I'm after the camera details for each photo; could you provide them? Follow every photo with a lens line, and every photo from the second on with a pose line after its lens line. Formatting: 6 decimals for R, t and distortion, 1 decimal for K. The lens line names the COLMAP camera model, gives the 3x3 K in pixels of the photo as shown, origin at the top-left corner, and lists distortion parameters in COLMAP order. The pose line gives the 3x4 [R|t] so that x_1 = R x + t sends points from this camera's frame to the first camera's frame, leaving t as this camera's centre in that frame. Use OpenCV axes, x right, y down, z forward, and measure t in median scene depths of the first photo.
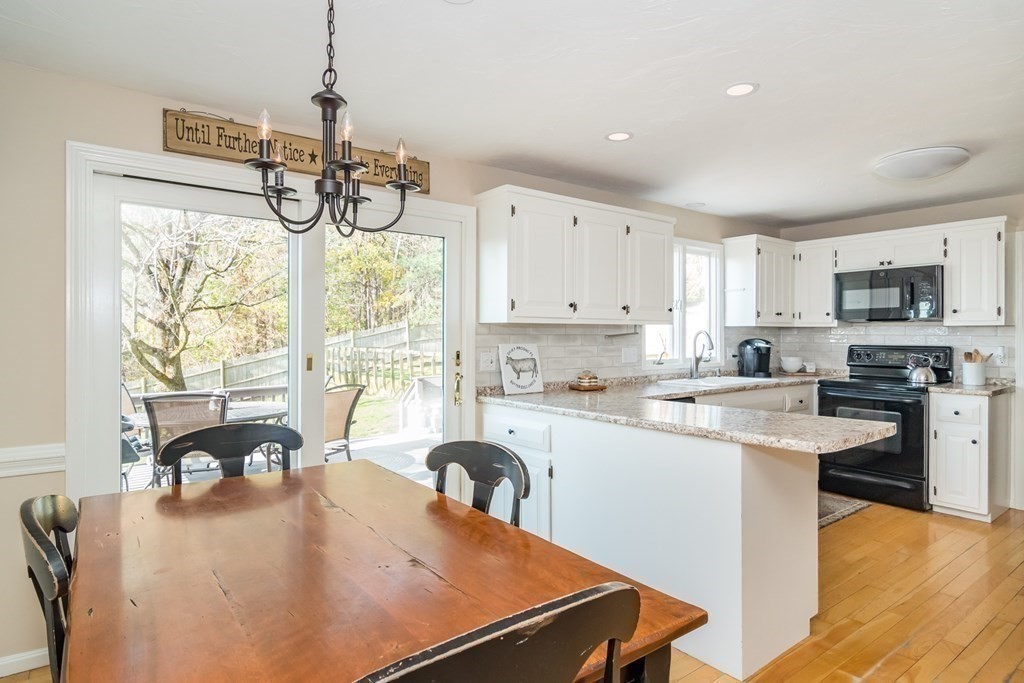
lens RADIAL K [[560.4, 0, 511.9], [0, 560.4, 336.6], [0, 0, 1]] dist [-0.016769, -0.000086]
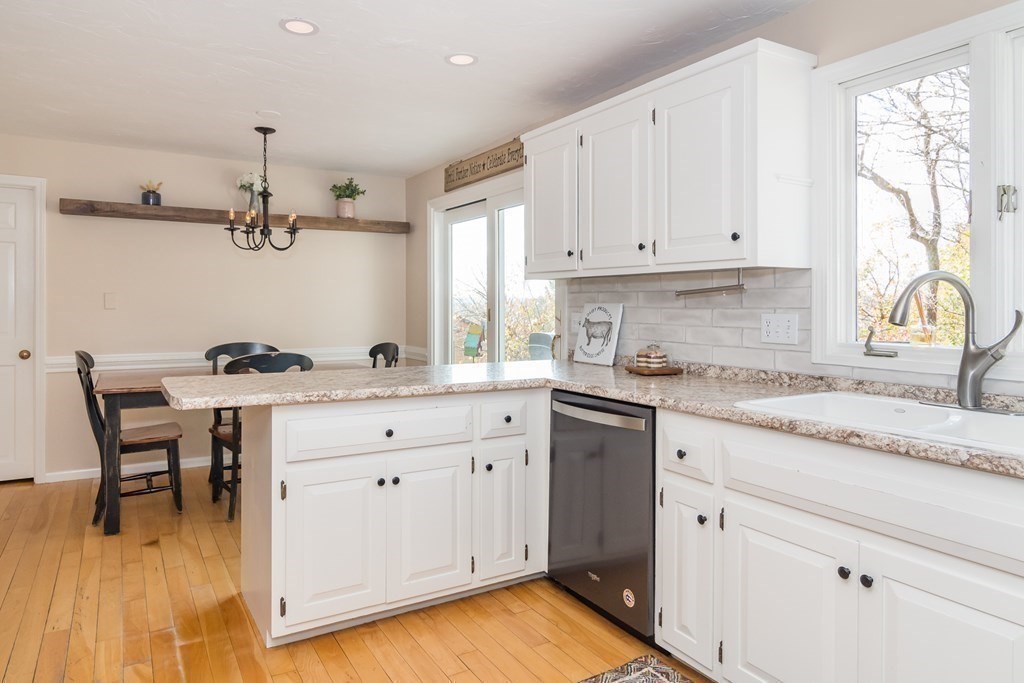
lens RADIAL K [[646.8, 0, 485.3], [0, 646.8, 299.6], [0, 0, 1]] dist [0.032940, -0.000597]
pose [[-0.112245, -0.009487, -0.993635, 0.998880], [-0.006757, 0.999939, -0.008784, 0.017142], [0.993658, 0.005728, -0.112302, 0.968615]]
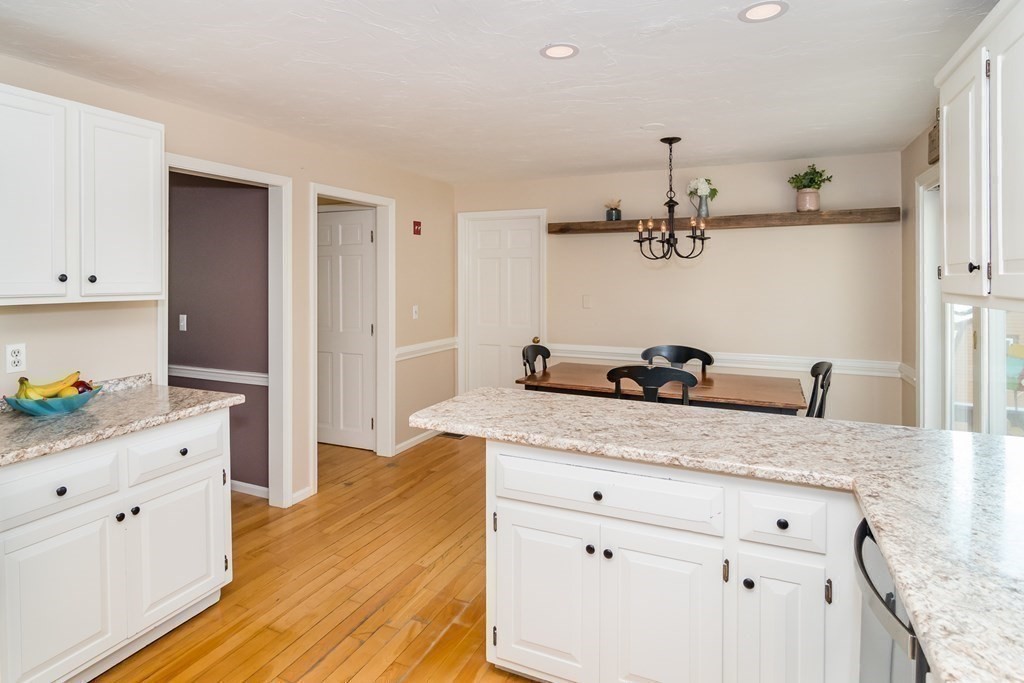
lens RADIAL K [[573.2, 0, 491.6], [0, 573.2, 283.7], [0, 0, 1]] dist [0.018046, -0.000117]
pose [[-0.877543, -0.001460, -0.479496, 0.657505], [-0.006892, 0.999930, 0.009569, -0.044136], [0.479449, 0.011702, -0.877492, 1.203416]]
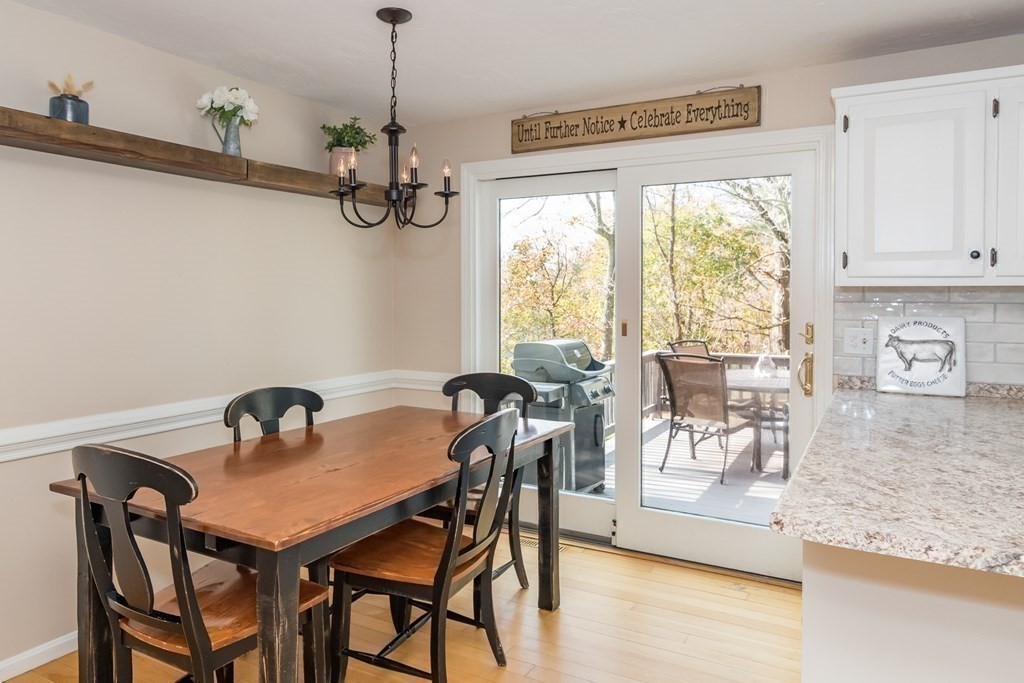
lens RADIAL K [[672.4, 0, 497.5], [0, 672.4, 318.9], [0, 0, 1]] dist [0.004702, 0.001510]
pose [[0.403588, 0.037702, -0.914164, 0.544418], [-0.002011, 0.999185, 0.040320, -0.015984], [0.914938, -0.014435, 0.403335, 0.247196]]
